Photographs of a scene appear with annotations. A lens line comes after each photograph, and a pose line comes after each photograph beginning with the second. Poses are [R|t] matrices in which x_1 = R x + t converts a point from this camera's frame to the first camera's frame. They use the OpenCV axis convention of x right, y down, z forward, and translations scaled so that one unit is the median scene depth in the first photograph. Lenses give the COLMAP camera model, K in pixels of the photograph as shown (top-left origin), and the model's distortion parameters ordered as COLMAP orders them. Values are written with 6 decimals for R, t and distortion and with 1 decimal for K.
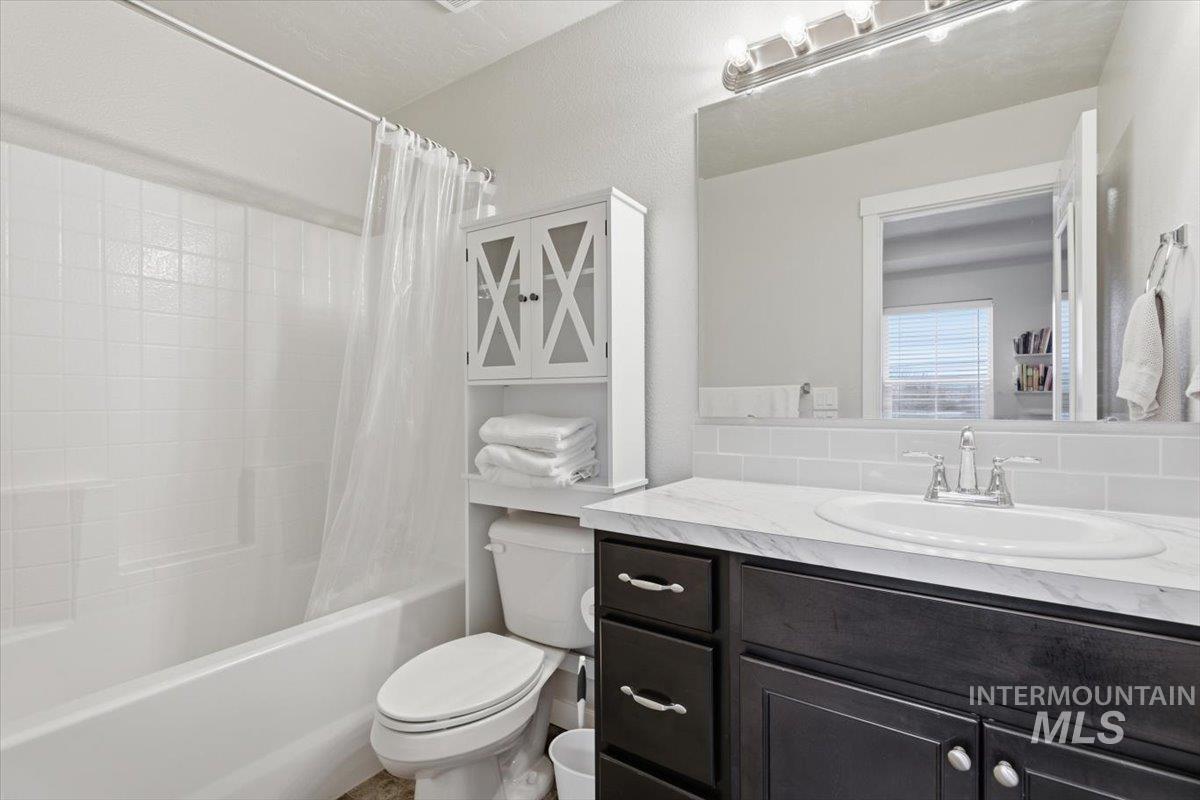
lens RADIAL K [[541.8, 0, 601.6], [0, 541.8, 392.5], [0, 0, 1]] dist [-0.000060, -0.000083]
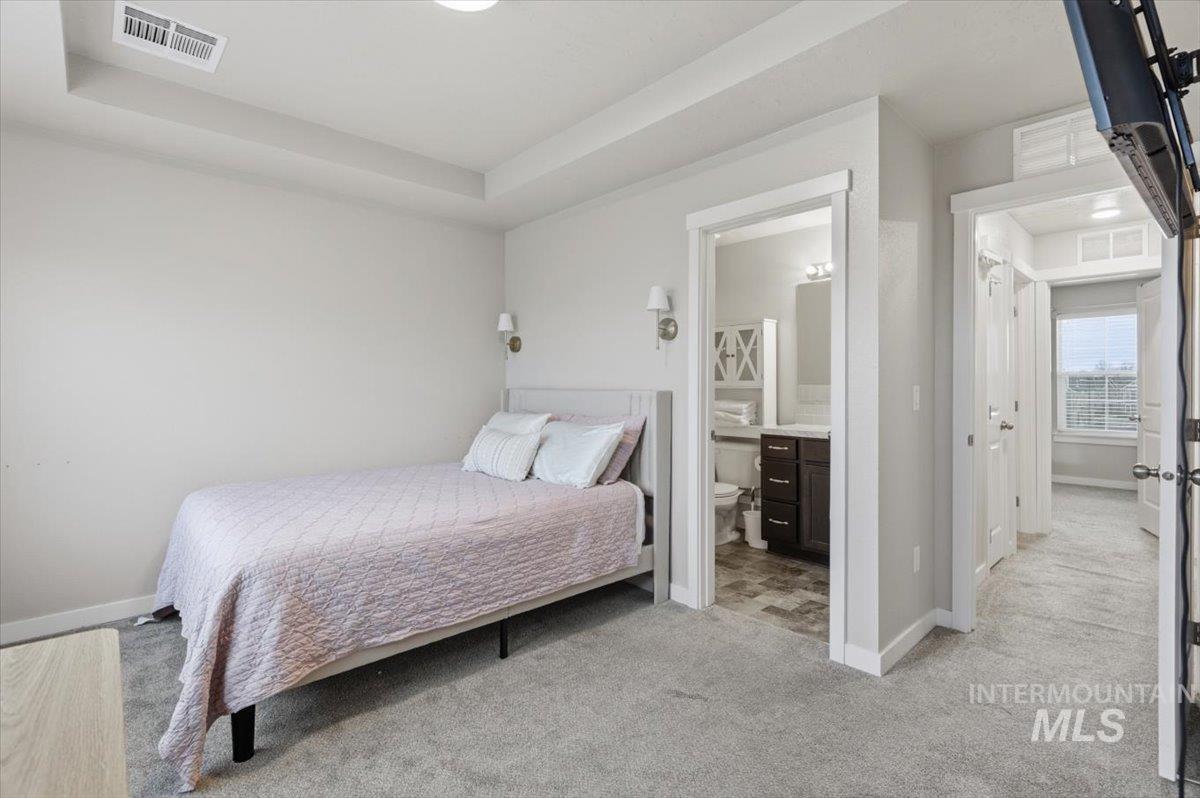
lens RADIAL K [[541.8, 0, 601.6], [0, 541.8, 391.5], [0, 0, 1]] dist [-0.000060, -0.000083]
pose [[0.973828, -0.002365, -0.227274, -0.153088], [0.009287, 0.999525, 0.029394, -0.087569], [0.227097, -0.030735, 0.973387, -1.801677]]
